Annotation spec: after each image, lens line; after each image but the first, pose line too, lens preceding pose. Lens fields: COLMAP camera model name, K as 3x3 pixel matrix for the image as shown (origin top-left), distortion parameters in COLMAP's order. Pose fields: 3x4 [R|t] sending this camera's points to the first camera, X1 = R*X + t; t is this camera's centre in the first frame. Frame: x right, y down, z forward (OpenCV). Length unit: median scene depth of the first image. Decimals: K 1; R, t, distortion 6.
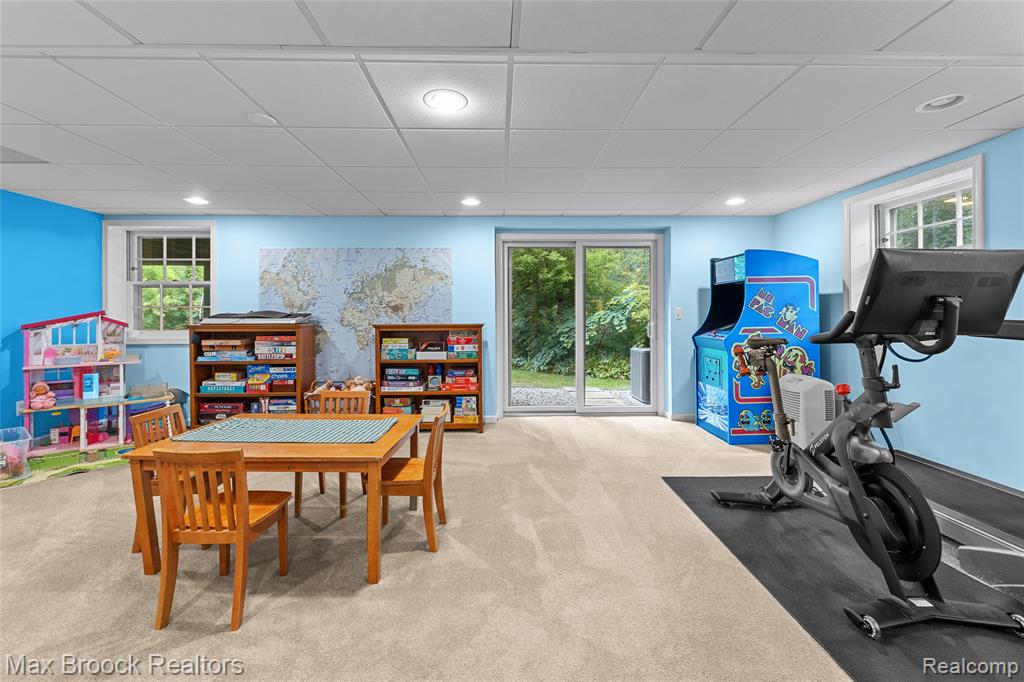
lens RADIAL K [[420.5, 0, 508.7], [0, 420.5, 313.6], [0, 0, 1]] dist [0.000547, -0.000189]
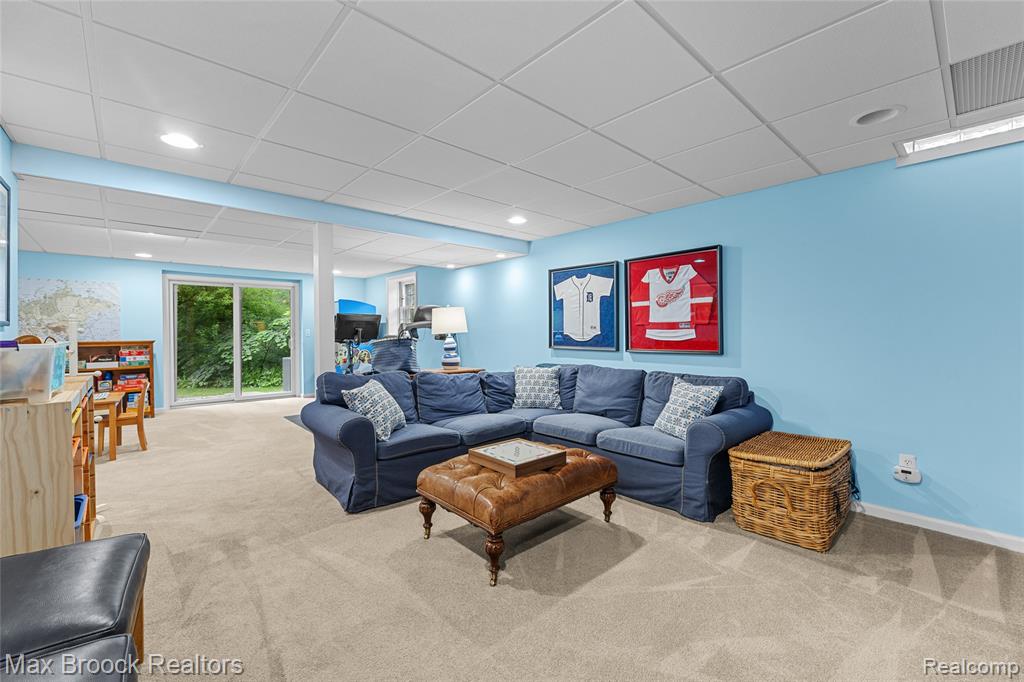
lens RADIAL K [[420.5, 0, 516.1], [0, 420.5, 336.2], [0, 0, 1]] dist [0.000547, -0.000189]
pose [[0.744447, -0.006153, 0.667653, -0.092267], [0.000563, 0.999963, 0.008588, -0.001714], [-0.667681, -0.006017, 0.744423, -0.801519]]
